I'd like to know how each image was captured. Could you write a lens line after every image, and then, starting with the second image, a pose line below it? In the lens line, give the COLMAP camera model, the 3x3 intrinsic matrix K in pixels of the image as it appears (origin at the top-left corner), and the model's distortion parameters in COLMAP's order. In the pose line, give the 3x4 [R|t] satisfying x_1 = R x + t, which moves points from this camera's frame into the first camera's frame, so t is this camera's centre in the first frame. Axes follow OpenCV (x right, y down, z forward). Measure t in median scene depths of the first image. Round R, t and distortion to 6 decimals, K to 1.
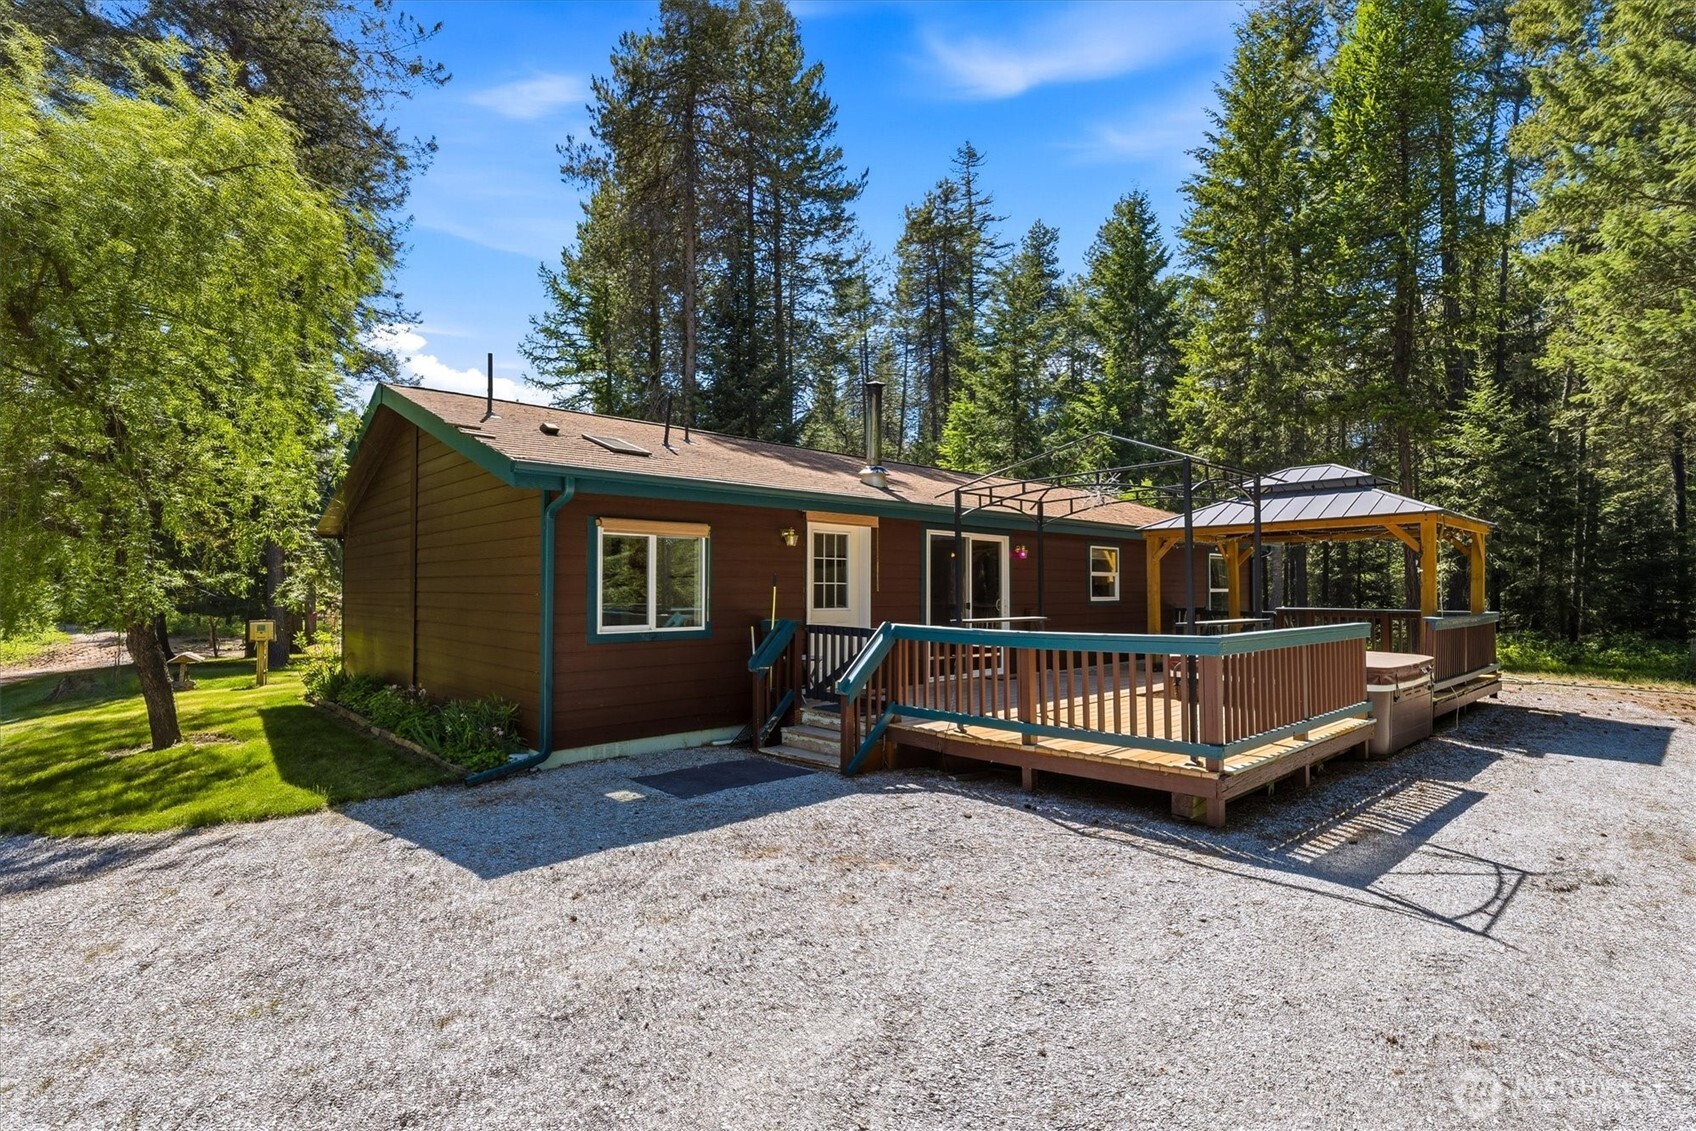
lens RADIAL K [[747.1, 0, 848.0], [0, 747.1, 565.5], [0, 0, 1]] dist [-0.001582, -0.000560]
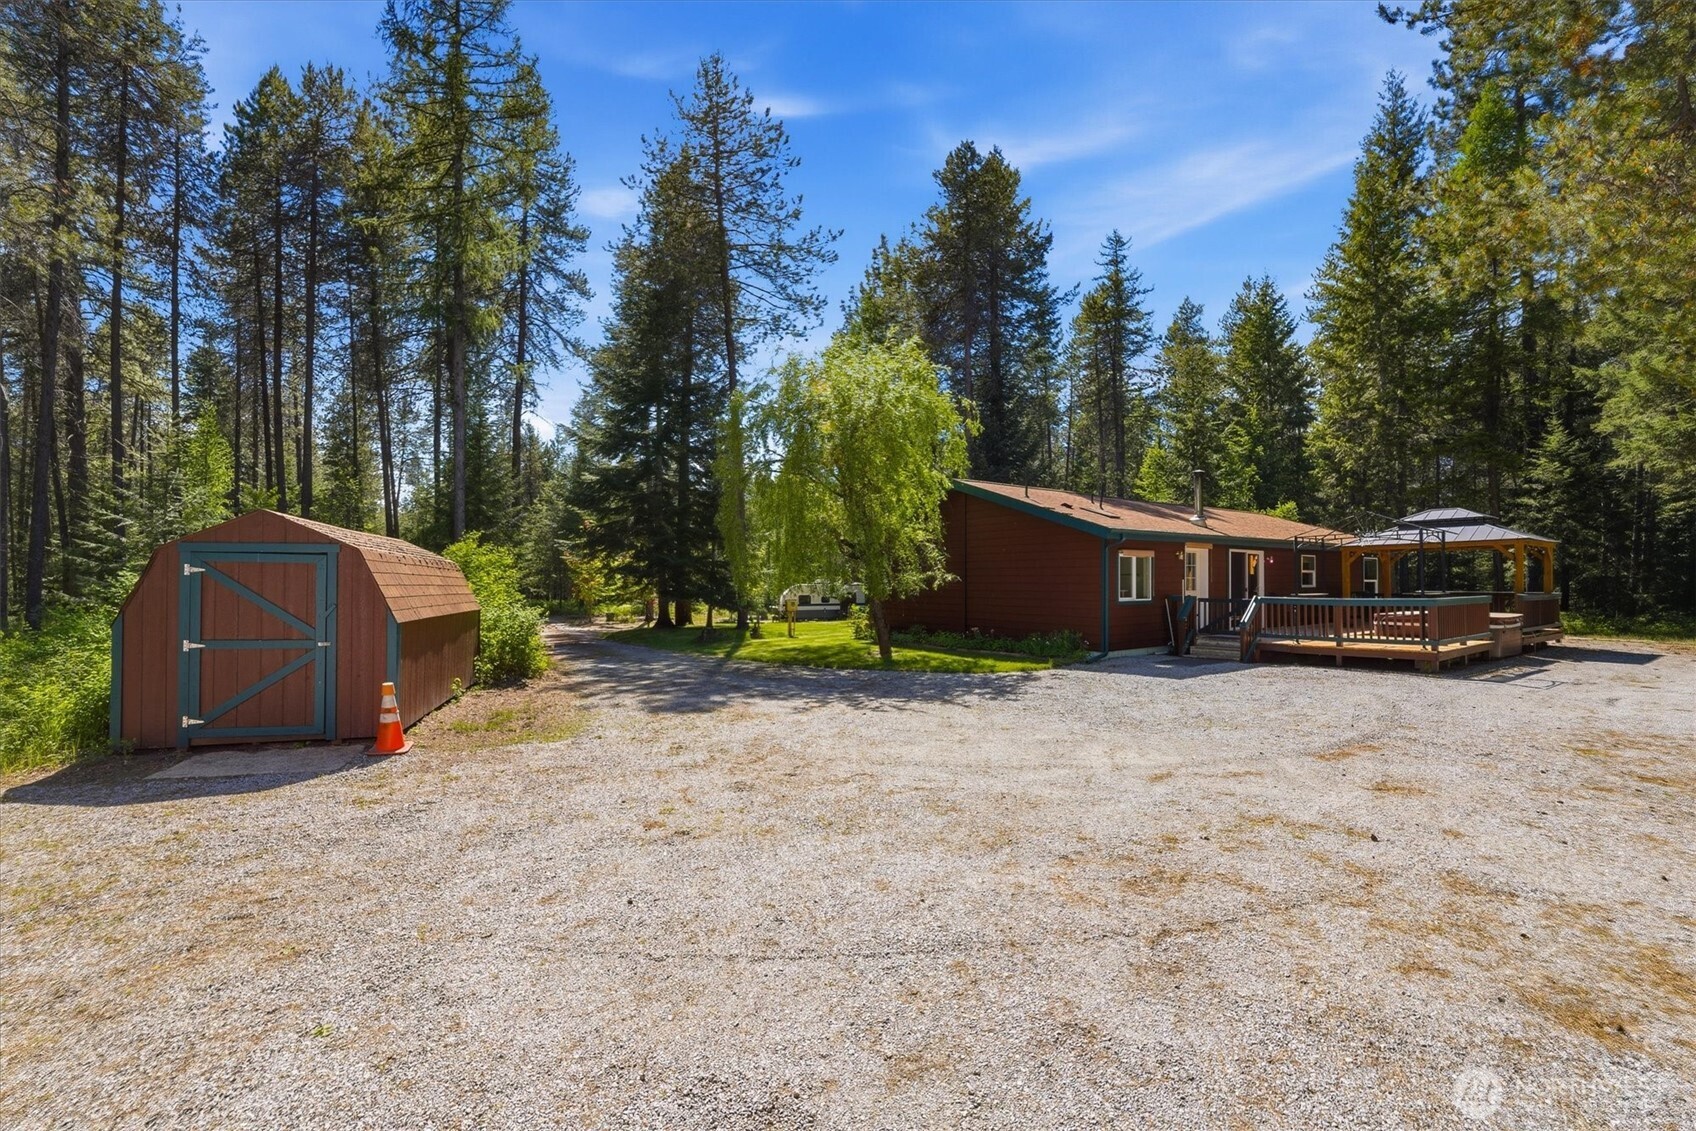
lens RADIAL K [[692.6, 0, 848.0], [0, 692.6, 565.5], [0, 0, 1]] dist [-0.002891, 0.000080]
pose [[0.995296, -0.006285, -0.096678, -0.328779], [0.007147, 0.999938, 0.008574, -0.013815], [0.096618, -0.009225, 0.995279, -0.398964]]
